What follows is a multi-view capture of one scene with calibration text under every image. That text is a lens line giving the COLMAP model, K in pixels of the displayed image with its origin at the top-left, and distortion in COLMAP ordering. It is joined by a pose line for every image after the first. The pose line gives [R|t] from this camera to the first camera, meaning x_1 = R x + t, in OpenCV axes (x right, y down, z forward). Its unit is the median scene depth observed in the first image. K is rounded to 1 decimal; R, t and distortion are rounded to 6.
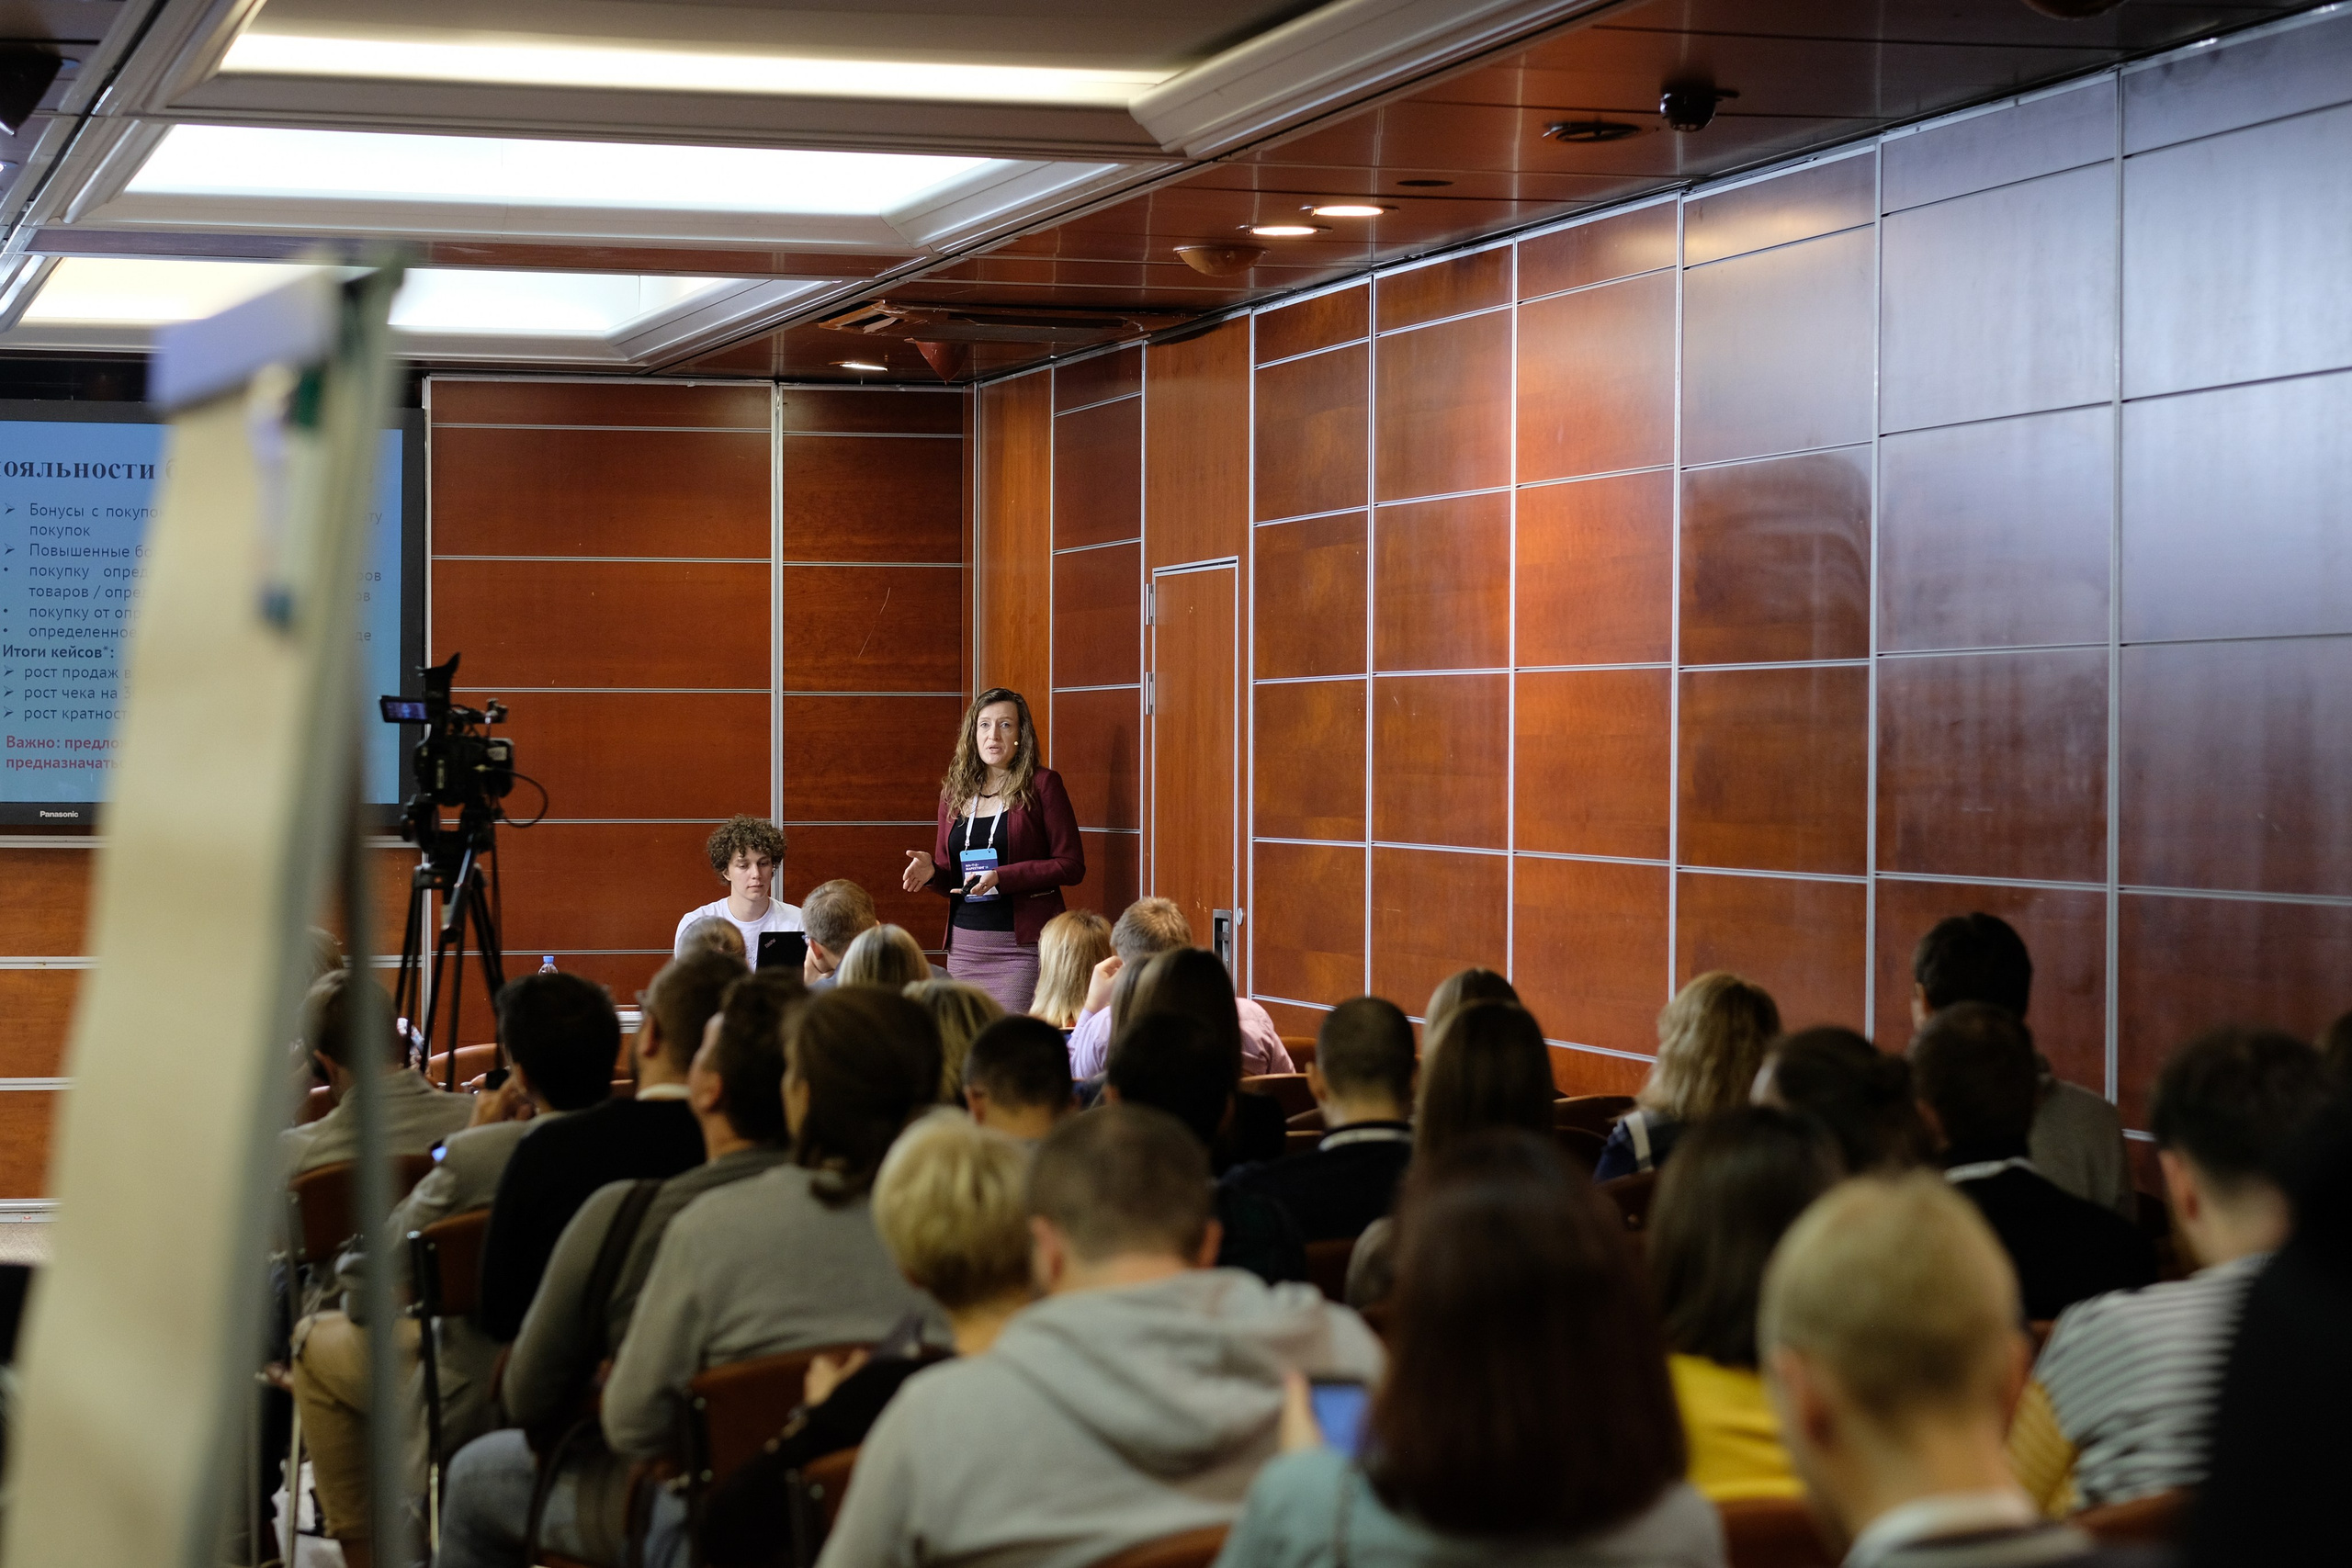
lens RADIAL K [[5775.1, 0, 1174.6], [0, 5775.1, 789.1], [0, 0, 1]] dist [0.106243, 0.000000]
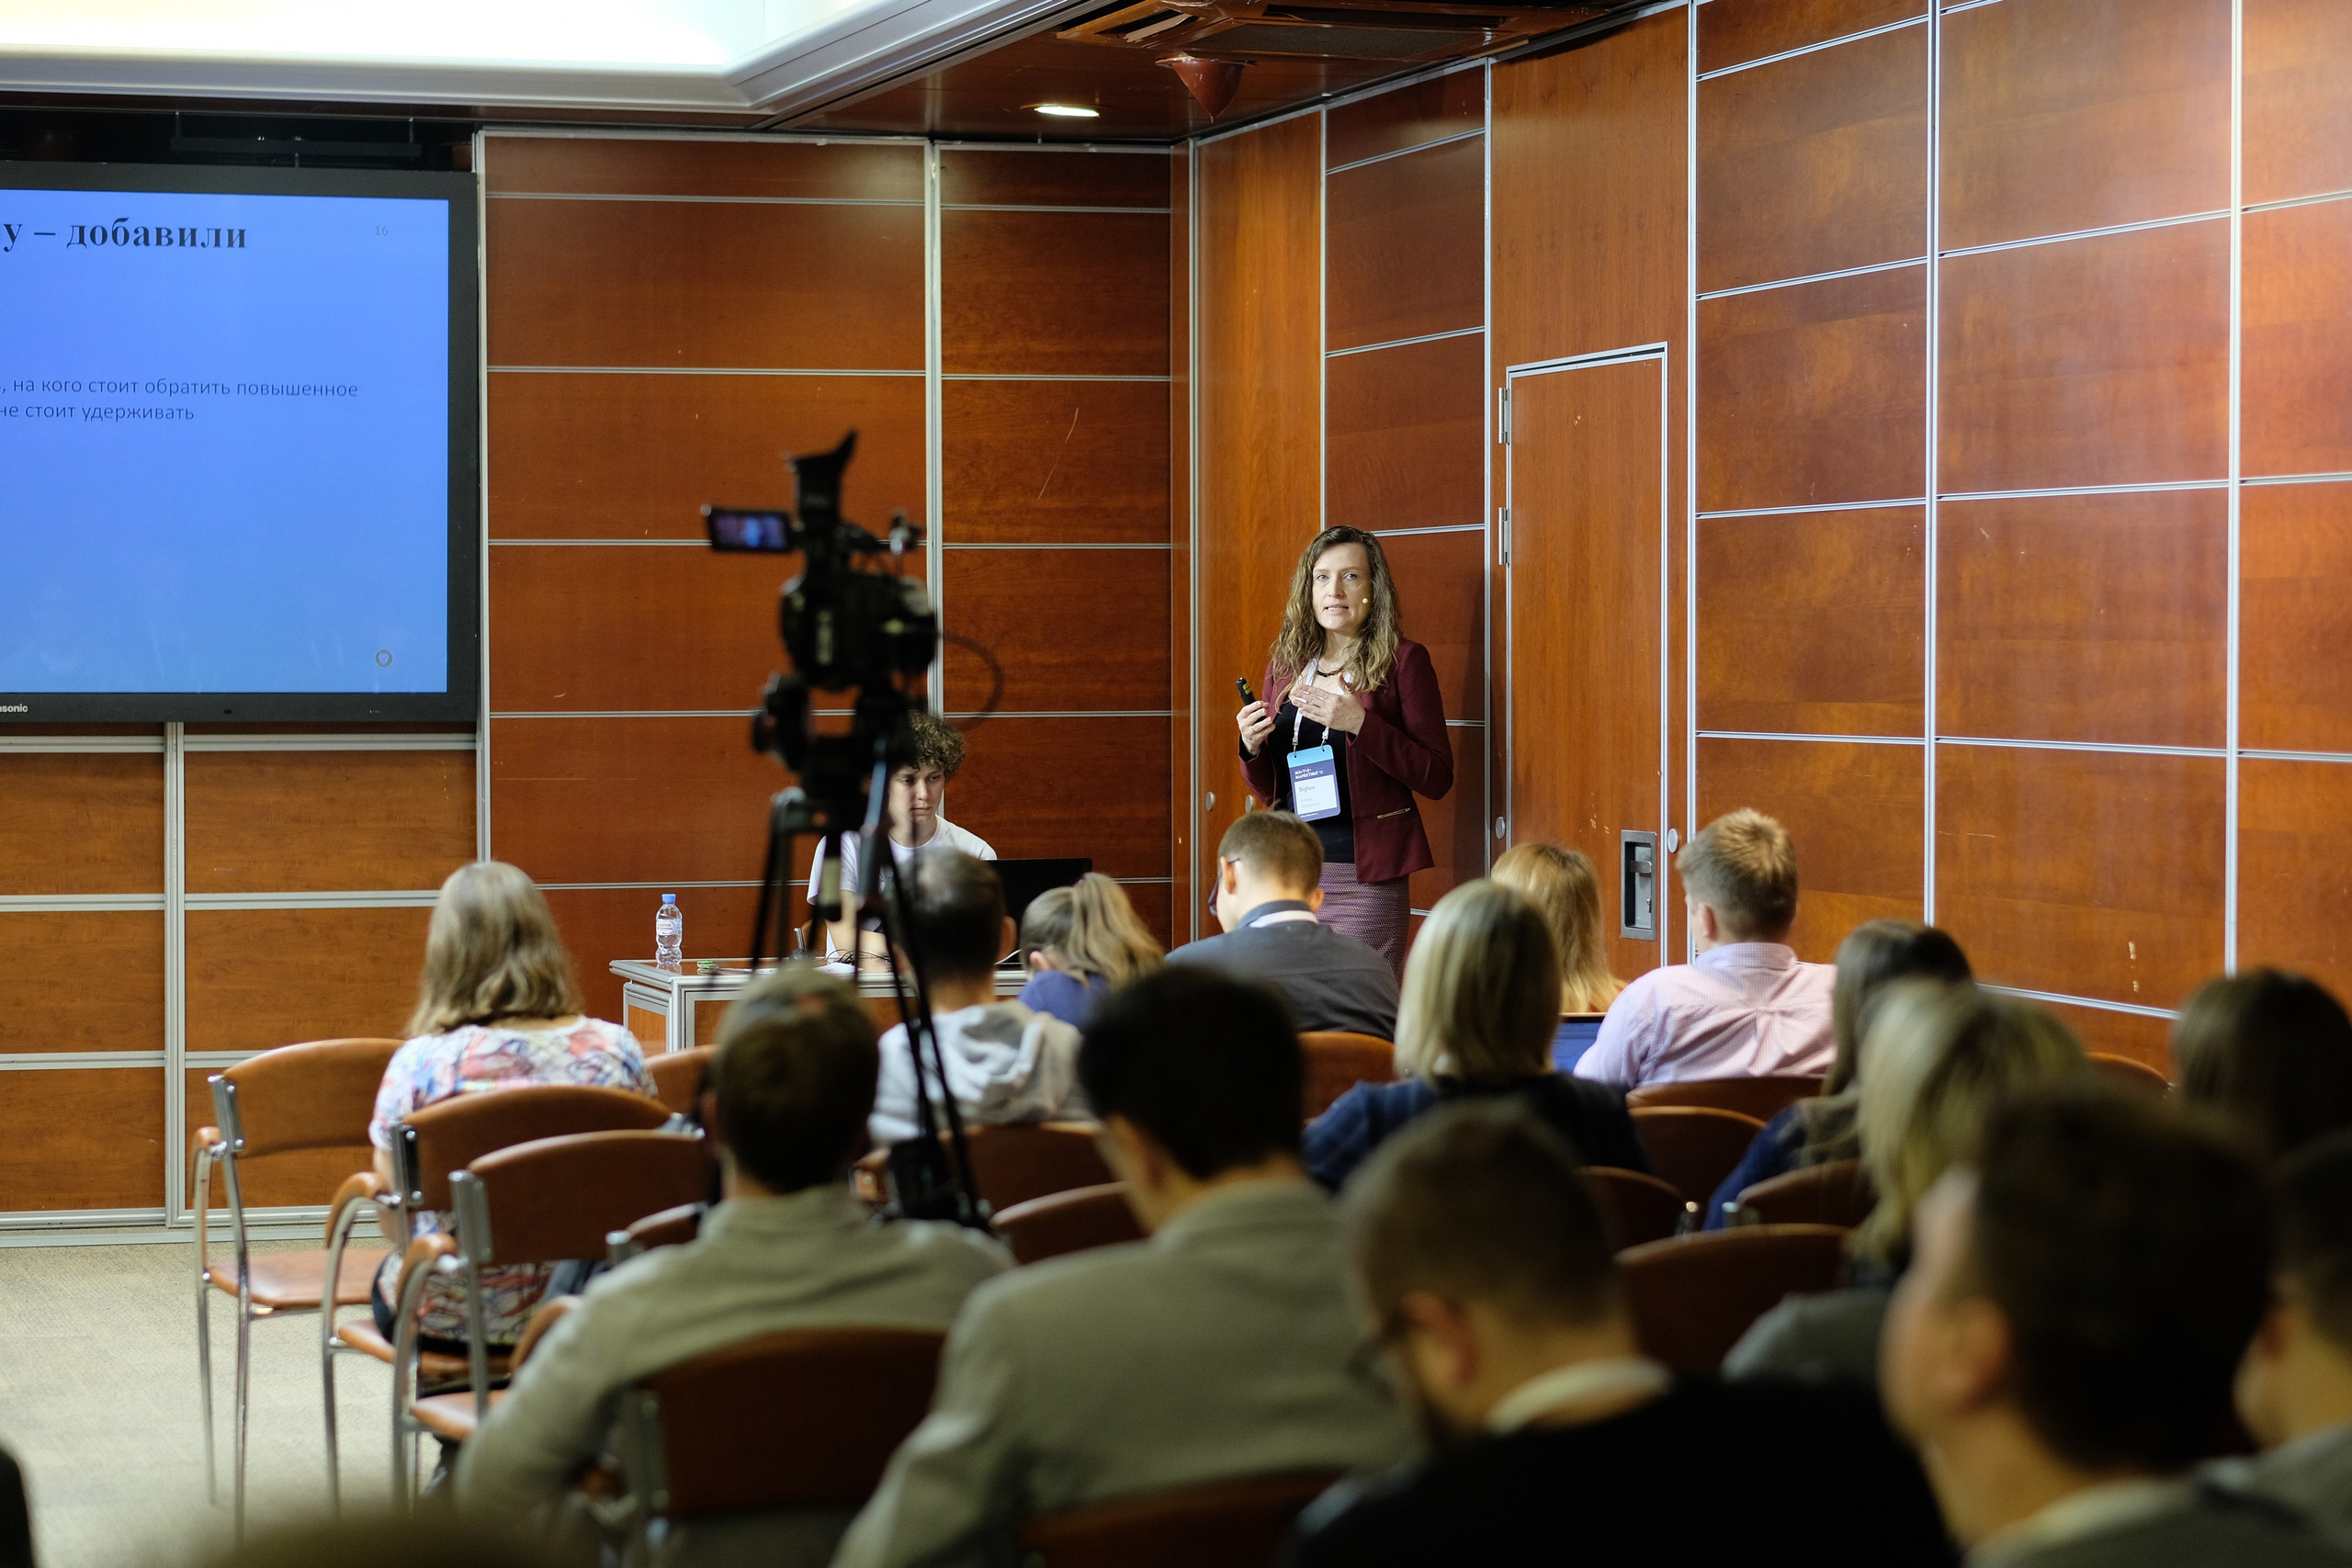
lens RADIAL K [[5775.1, 0, 1189.1], [0, 5775.1, 791.7], [0, 0, 1]] dist [0.106243, 0.000000]
pose [[0.999388, -0.006896, 0.034286, -0.074596], [0.006203, 0.999776, 0.020252, 0.000906], [-0.034418, -0.020027, 0.999207, 0.279119]]
